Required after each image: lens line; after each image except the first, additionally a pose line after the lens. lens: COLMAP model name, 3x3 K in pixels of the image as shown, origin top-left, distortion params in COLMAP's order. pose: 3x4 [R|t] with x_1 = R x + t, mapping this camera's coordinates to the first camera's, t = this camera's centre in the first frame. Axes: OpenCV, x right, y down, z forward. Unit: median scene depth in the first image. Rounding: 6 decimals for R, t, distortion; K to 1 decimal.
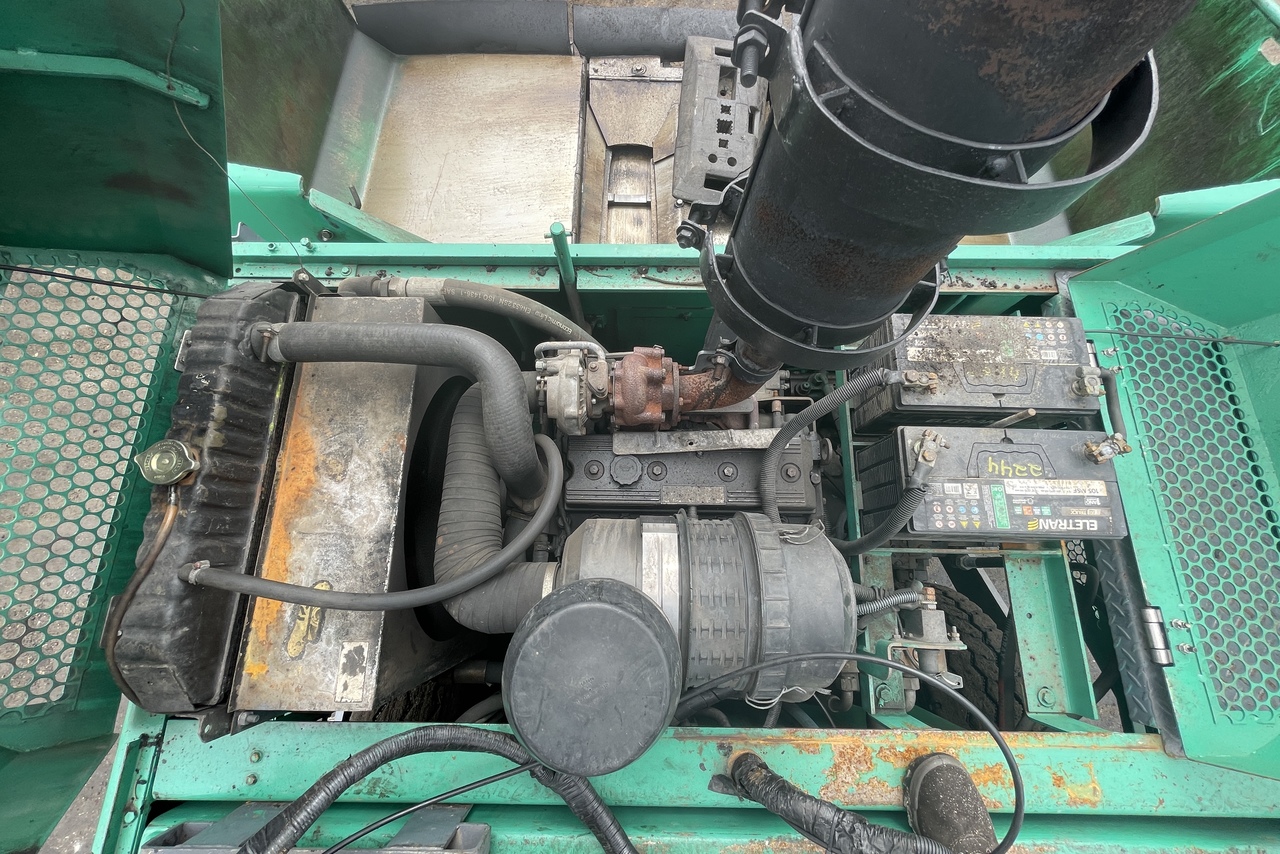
lens RADIAL K [[514.5, 0, 640.0], [0, 514.5, 427.0], [0, 0, 1]] dist [-0.002852, 0.000386]
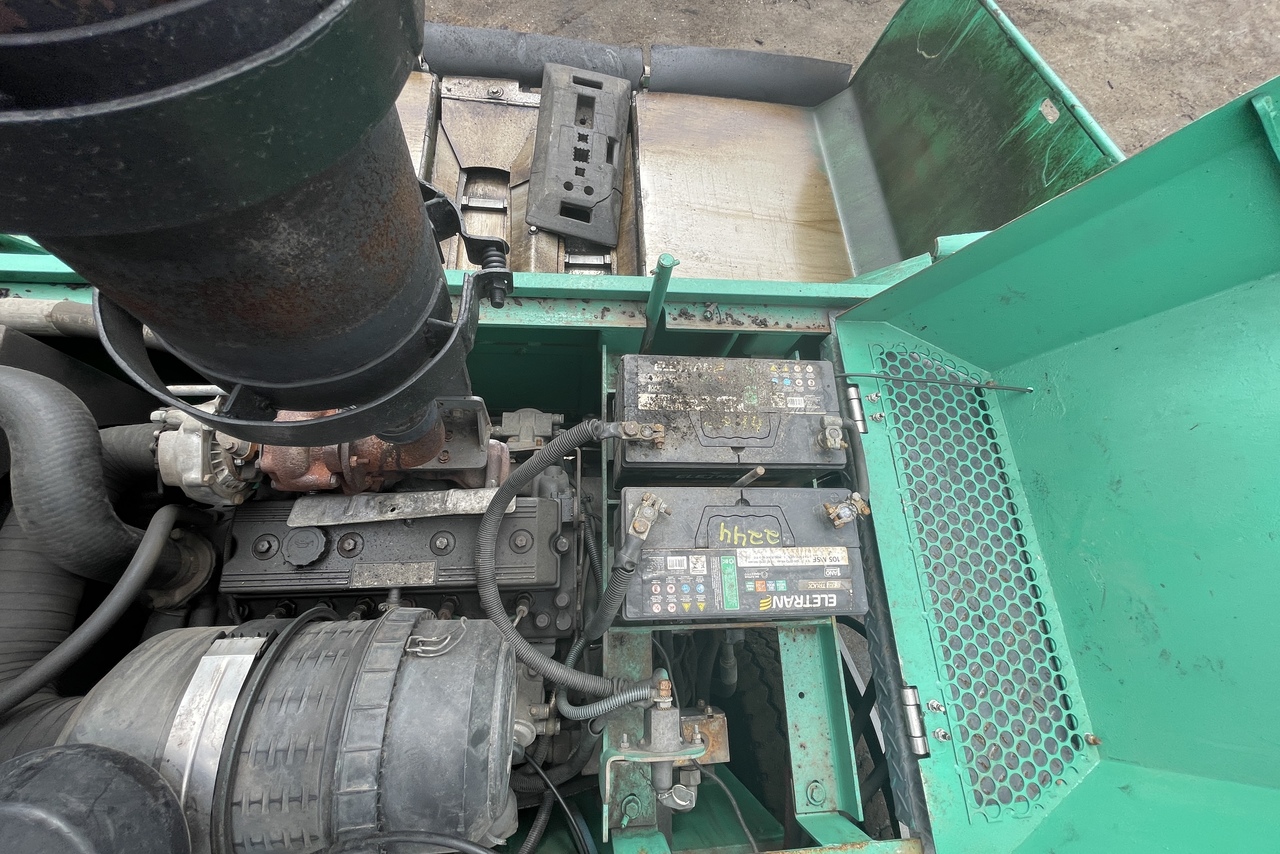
lens RADIAL K [[514.5, 0, 640.0], [0, 514.5, 427.0], [0, 0, 1]] dist [-0.002852, 0.000386]
pose [[0.991303, -0.006200, 0.131454, 0.388870], [0.013332, 0.998482, -0.053443, -0.050749], [-0.130923, 0.054730, 0.989881, 0.145804]]
